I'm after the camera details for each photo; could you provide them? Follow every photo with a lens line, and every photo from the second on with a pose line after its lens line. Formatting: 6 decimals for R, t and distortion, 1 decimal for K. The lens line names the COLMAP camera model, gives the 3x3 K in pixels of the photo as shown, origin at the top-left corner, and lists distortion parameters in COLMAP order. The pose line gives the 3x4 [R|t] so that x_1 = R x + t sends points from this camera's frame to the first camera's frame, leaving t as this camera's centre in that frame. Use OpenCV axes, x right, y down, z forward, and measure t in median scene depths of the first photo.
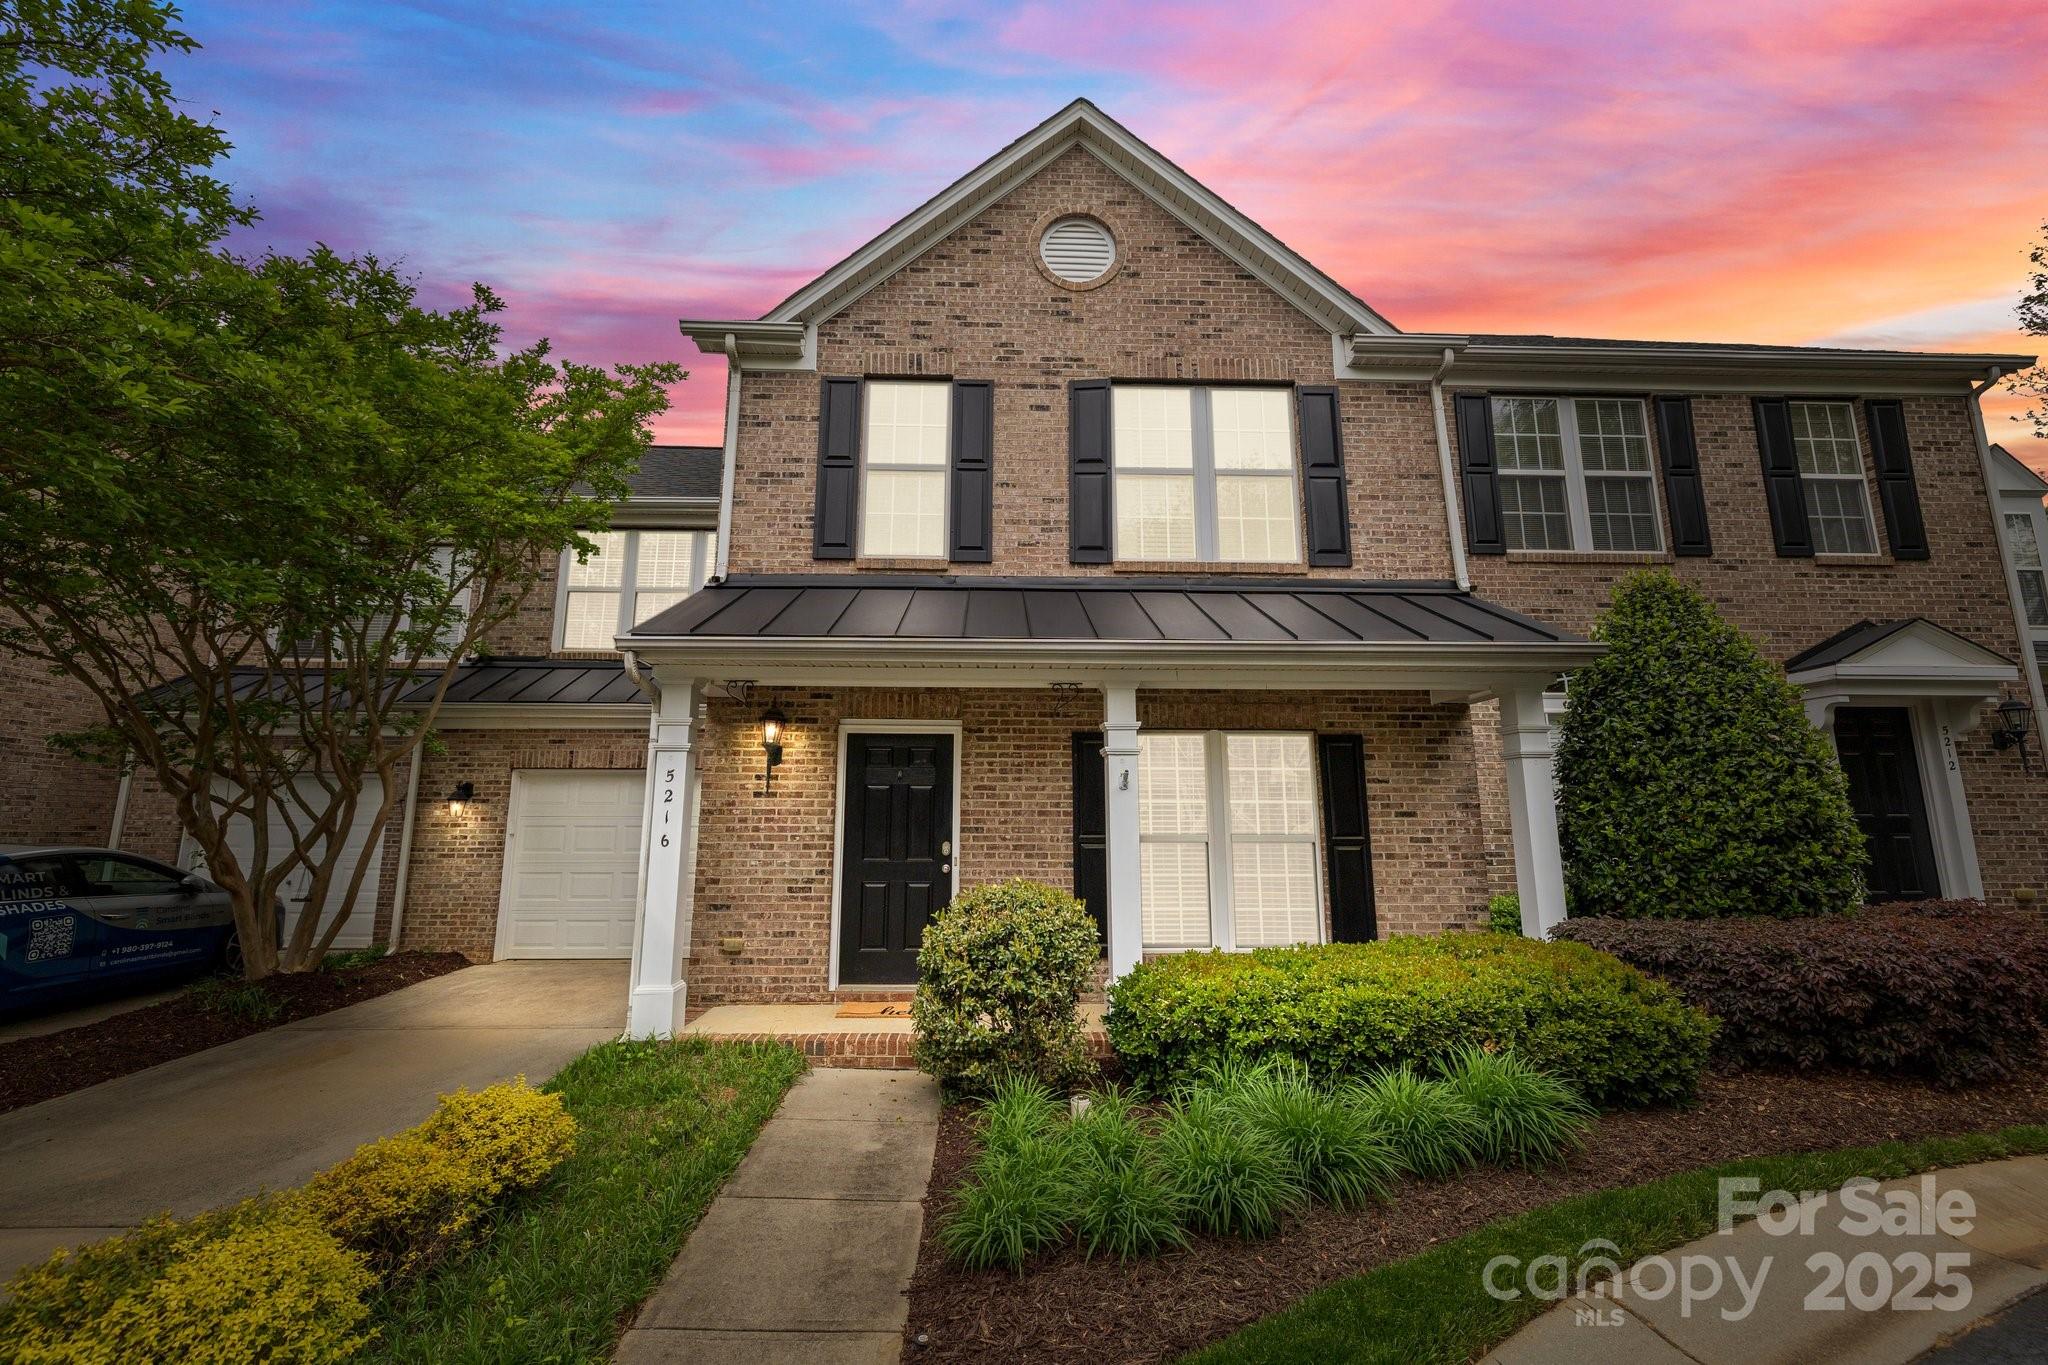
lens RADIAL K [[884.8, 0, 1013.9], [0, 884.8, 653.9], [0, 0, 1]] dist [-0.000437, -0.000251]
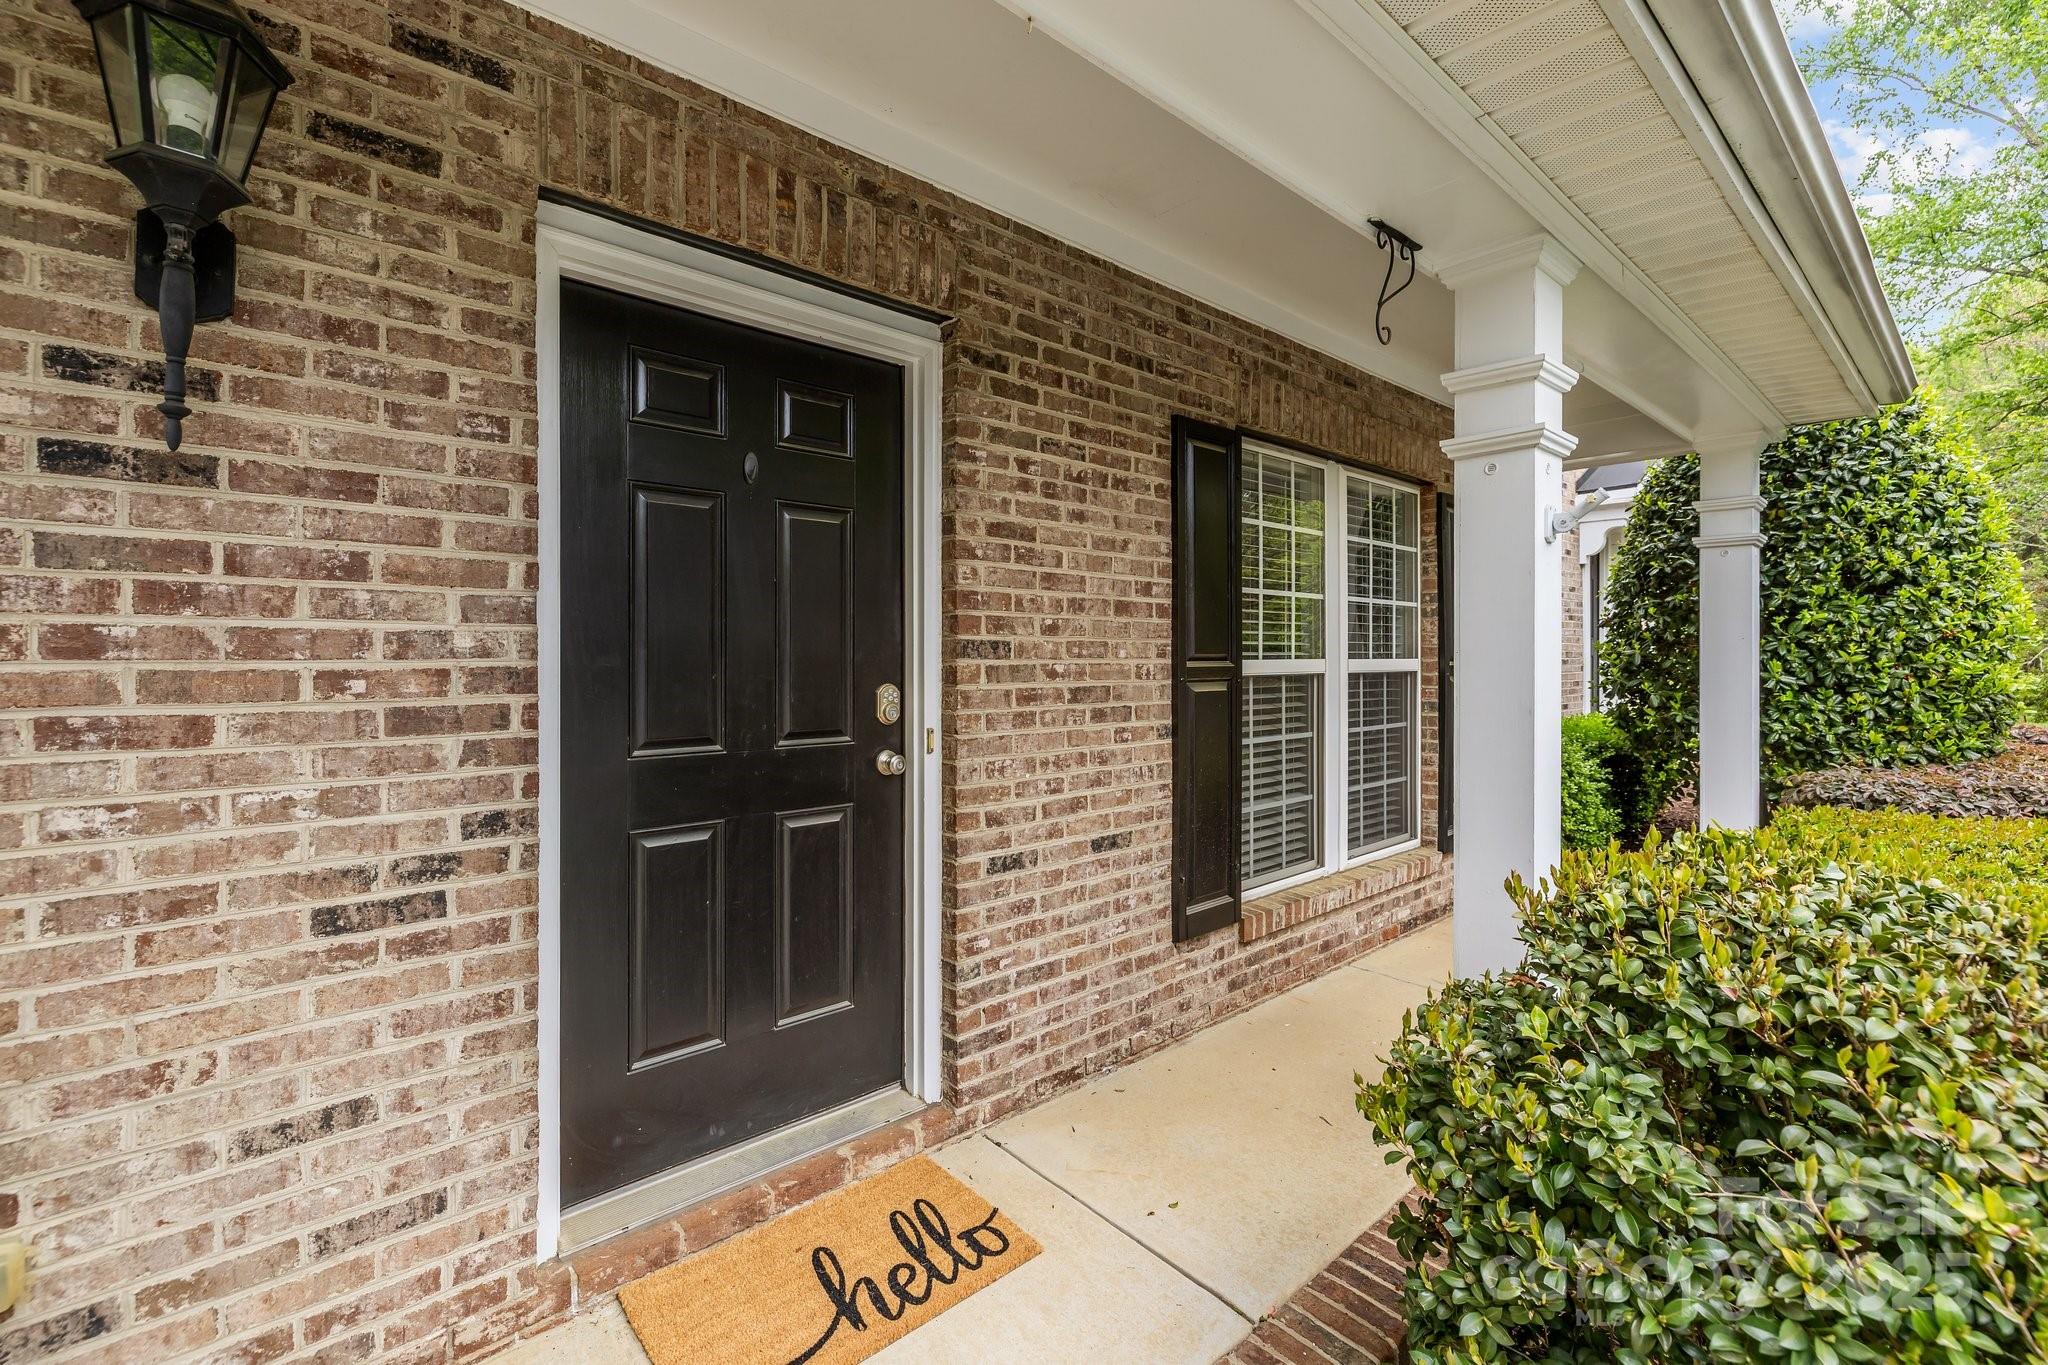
lens RADIAL K [[884.8, 0, 1013.9], [0, 884.8, 653.9], [0, 0, 1]] dist [-0.000437, -0.000251]
pose [[0.763871, -0.001506, 0.645367, -0.259592], [-0.121662, 0.981731, 0.146293, 0.148699], [-0.633797, -0.190266, 0.749733, 0.733280]]
